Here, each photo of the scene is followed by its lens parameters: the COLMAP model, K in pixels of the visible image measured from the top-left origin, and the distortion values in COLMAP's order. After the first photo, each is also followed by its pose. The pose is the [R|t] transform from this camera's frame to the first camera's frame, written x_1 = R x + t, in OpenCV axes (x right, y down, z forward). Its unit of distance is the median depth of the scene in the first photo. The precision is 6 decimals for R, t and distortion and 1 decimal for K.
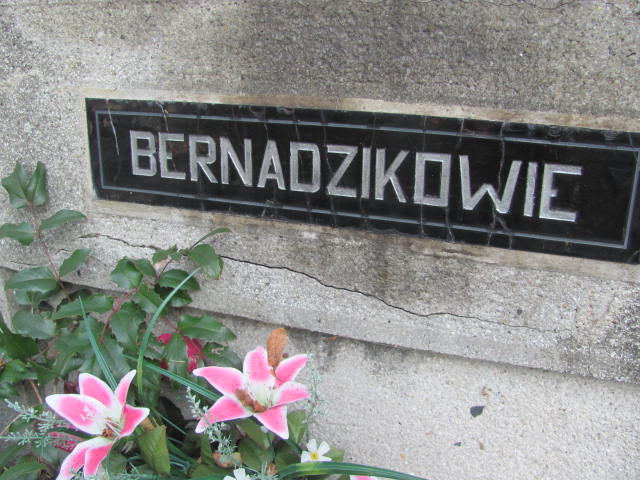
lens RADIAL K [[664.1, 0, 319.5], [0, 664.1, 240.6], [0, 0, 1]] dist [-0.161097, 0.000000]
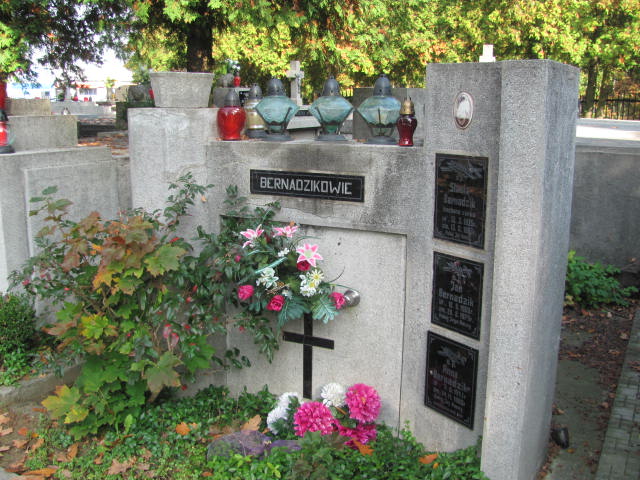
lens RADIAL K [[664.1, 0, 320.1], [0, 664.1, 239.5], [0, 0, 1]] dist [-0.161097, 0.000000]
pose [[0.994953, 0.026803, -0.096694, 0.561228], [-0.040247, 0.989349, -0.139888, 0.880018], [0.091914, 0.143073, 0.985435, -3.380954]]
